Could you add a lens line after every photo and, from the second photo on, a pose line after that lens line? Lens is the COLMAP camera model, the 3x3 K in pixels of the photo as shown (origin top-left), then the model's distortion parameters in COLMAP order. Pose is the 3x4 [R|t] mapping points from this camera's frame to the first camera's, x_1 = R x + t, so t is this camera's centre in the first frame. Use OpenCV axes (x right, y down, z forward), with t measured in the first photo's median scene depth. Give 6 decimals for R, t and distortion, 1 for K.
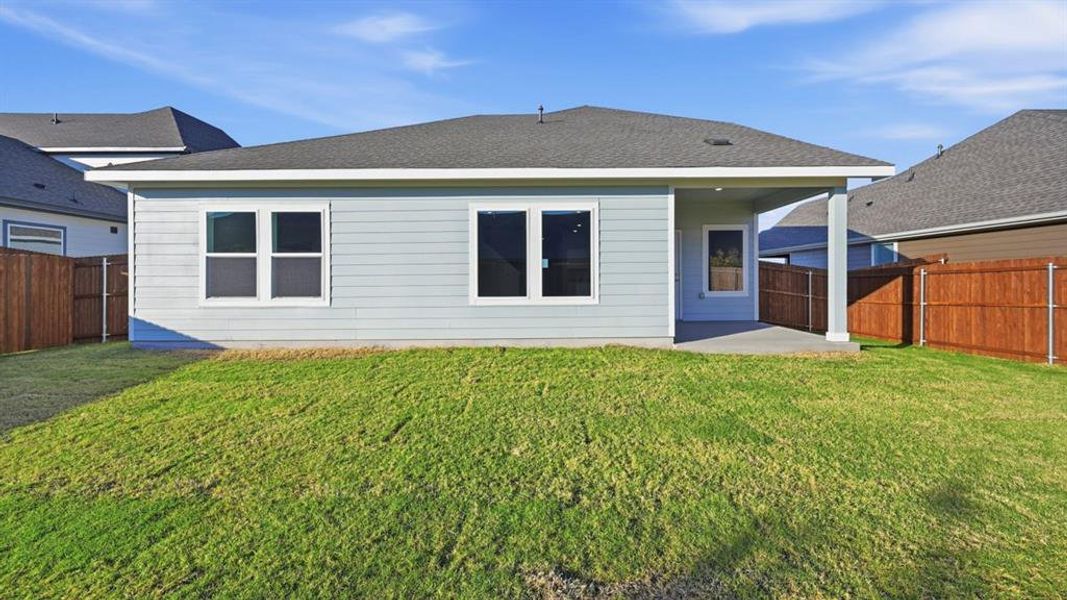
lens RADIAL K [[435.7, 0, 526.4], [0, 435.7, 281.1], [0, 0, 1]] dist [-0.001768, -0.000277]
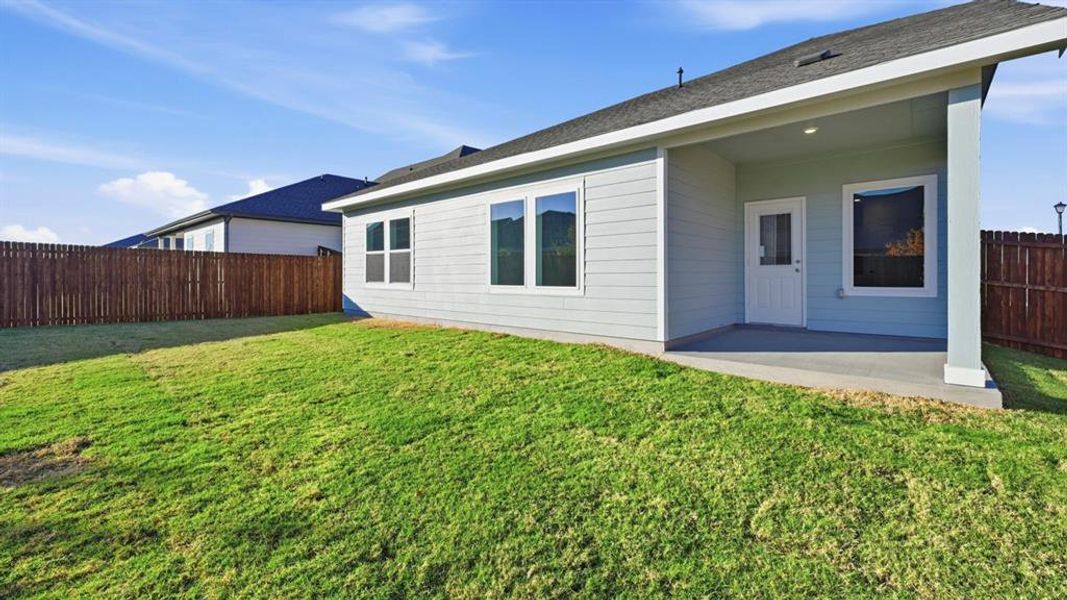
lens RADIAL K [[435.7, 0, 545.3], [0, 435.7, 275.7], [0, 0, 1]] dist [-0.001768, -0.000277]
pose [[0.759727, 0.005227, -0.650221, 0.677859], [-0.002243, 0.999983, 0.005417, 0.007081], [0.650238, -0.002657, 0.759726, 0.276264]]
